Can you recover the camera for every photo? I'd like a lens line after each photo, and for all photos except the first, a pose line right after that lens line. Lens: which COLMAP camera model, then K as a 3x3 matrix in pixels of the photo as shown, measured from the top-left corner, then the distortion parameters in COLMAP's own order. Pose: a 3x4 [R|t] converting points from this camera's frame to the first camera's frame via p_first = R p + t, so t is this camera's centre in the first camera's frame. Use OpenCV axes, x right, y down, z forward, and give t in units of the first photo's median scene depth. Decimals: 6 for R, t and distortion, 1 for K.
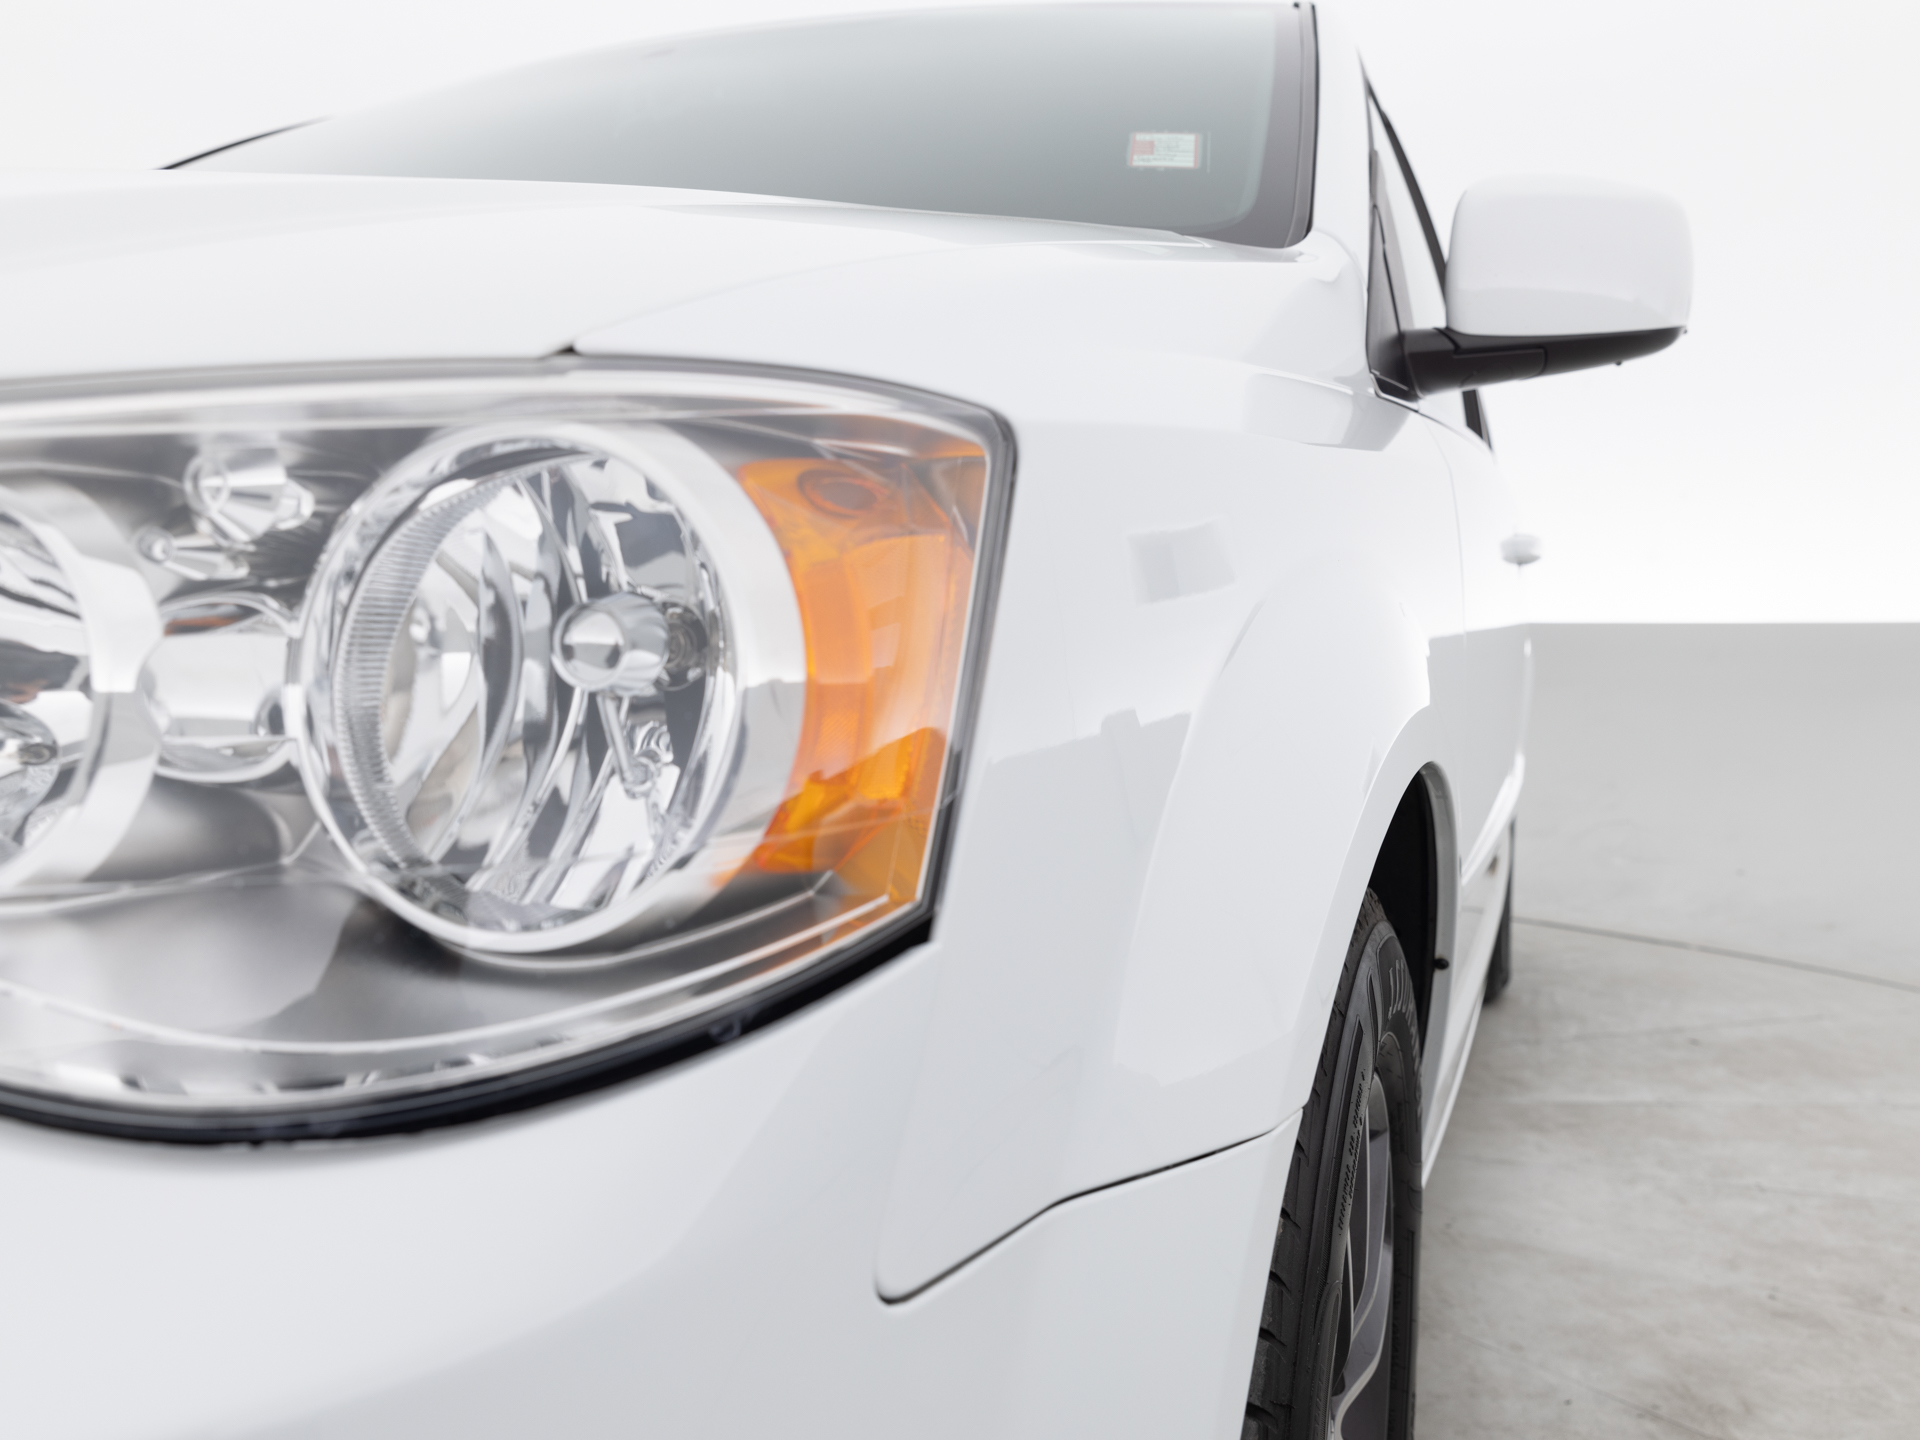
lens RADIAL K [[1515.3, 0, 957.9], [0, 1515.3, 716.1], [0, 0, 1]] dist [0.002366, 0.000037]
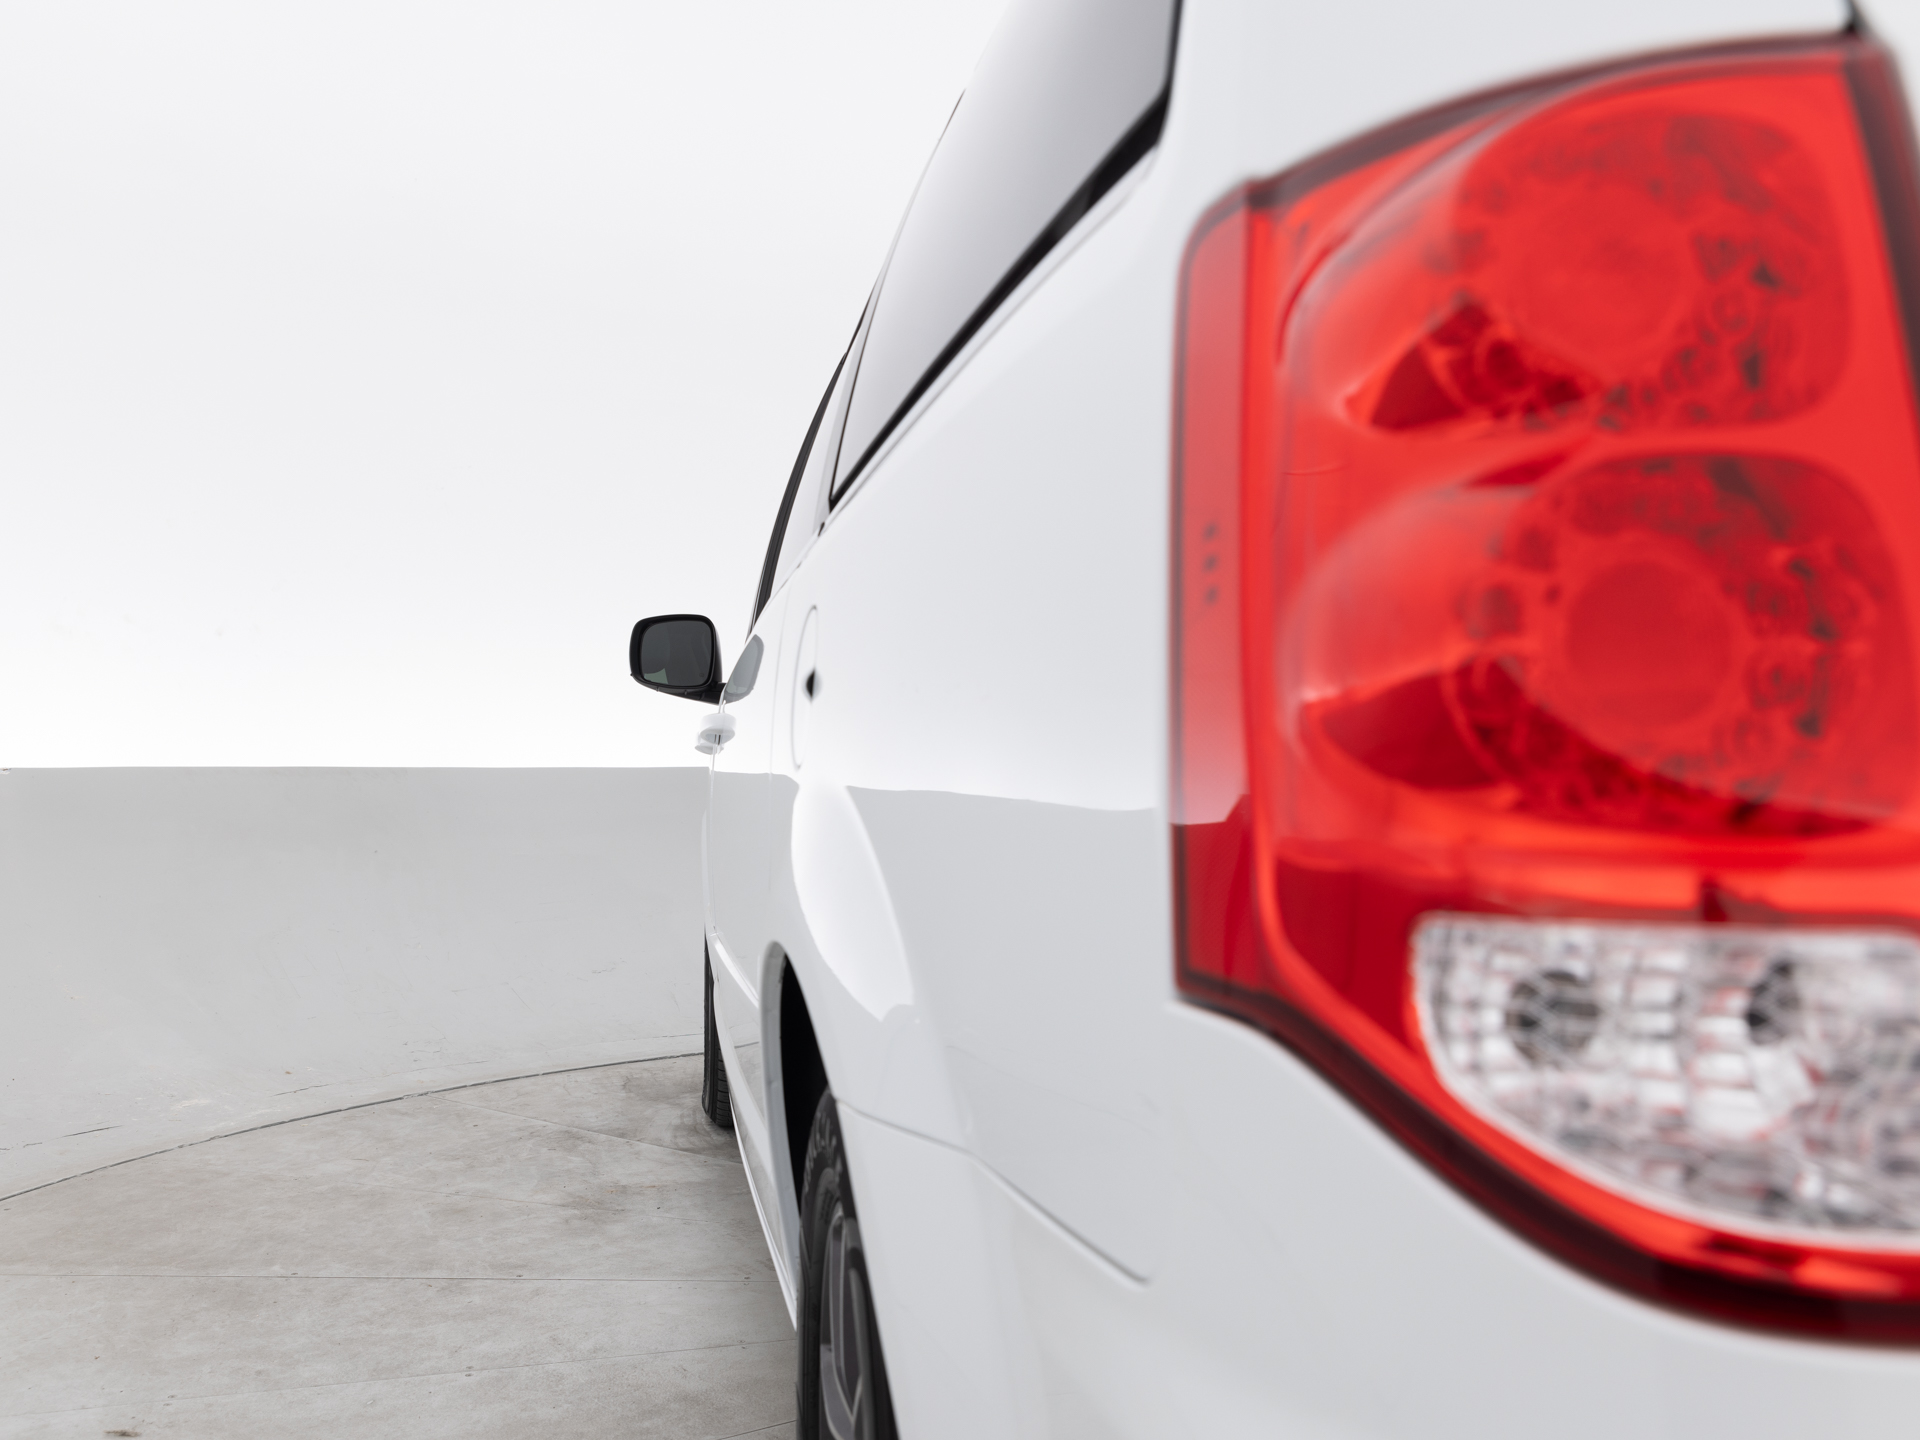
lens RADIAL K [[1515.3, 0, 958.2], [0, 1515.3, 723.2], [0, 0, 1]] dist [0.002366, 0.000037]
pose [[-0.841345, -0.015085, -0.540288, 0.895761], [-0.015791, 0.999870, -0.003327, -0.122457], [0.540268, 0.005733, -0.841473, 2.233462]]
